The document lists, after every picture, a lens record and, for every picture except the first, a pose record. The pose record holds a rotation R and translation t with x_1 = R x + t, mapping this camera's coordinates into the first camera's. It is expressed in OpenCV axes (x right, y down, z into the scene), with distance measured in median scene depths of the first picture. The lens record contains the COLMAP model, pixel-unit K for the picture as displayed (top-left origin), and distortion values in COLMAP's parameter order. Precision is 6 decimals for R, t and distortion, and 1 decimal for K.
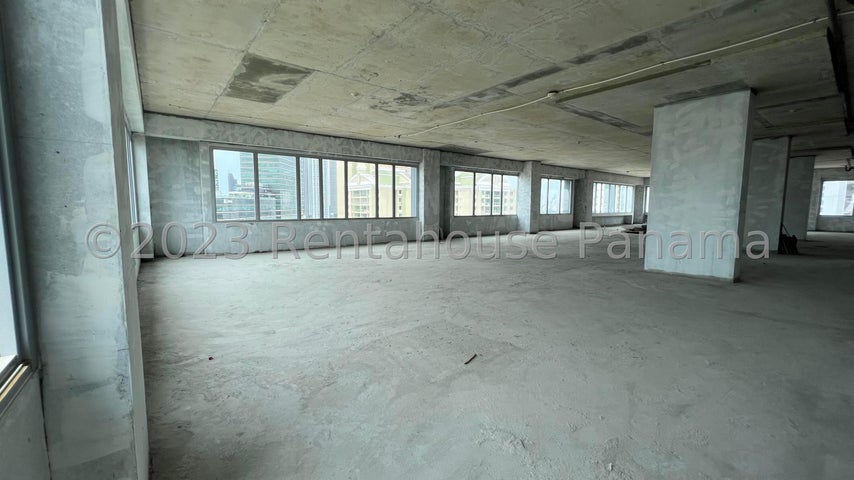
lens RADIAL K [[340.0, 0, 429.9], [0, 340.0, 237.9], [0, 0, 1]] dist [-0.001615, -0.000280]
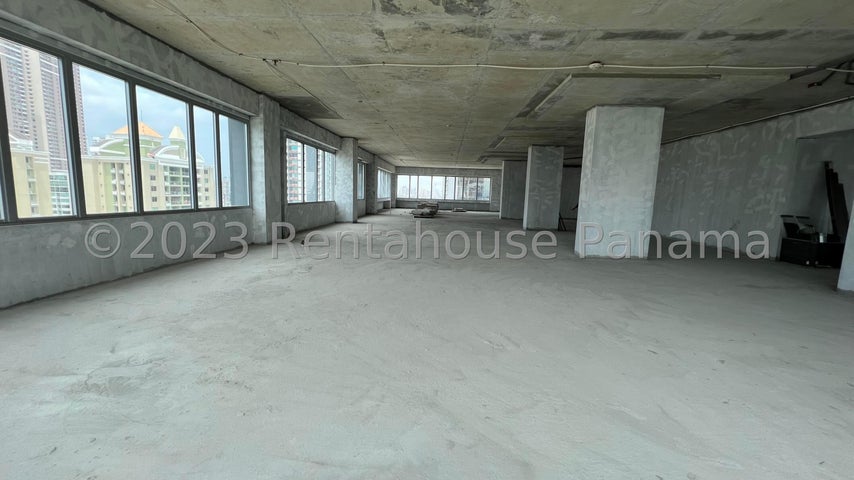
lens RADIAL K [[340.0, 0, 426.6], [0, 340.0, 238.4], [0, 0, 1]] dist [-0.001615, -0.000280]
pose [[0.674687, -0.079834, 0.733773, -0.536495], [0.042202, 0.996680, 0.069635, -0.064357], [-0.736896, -0.016015, 0.675816, 0.677714]]
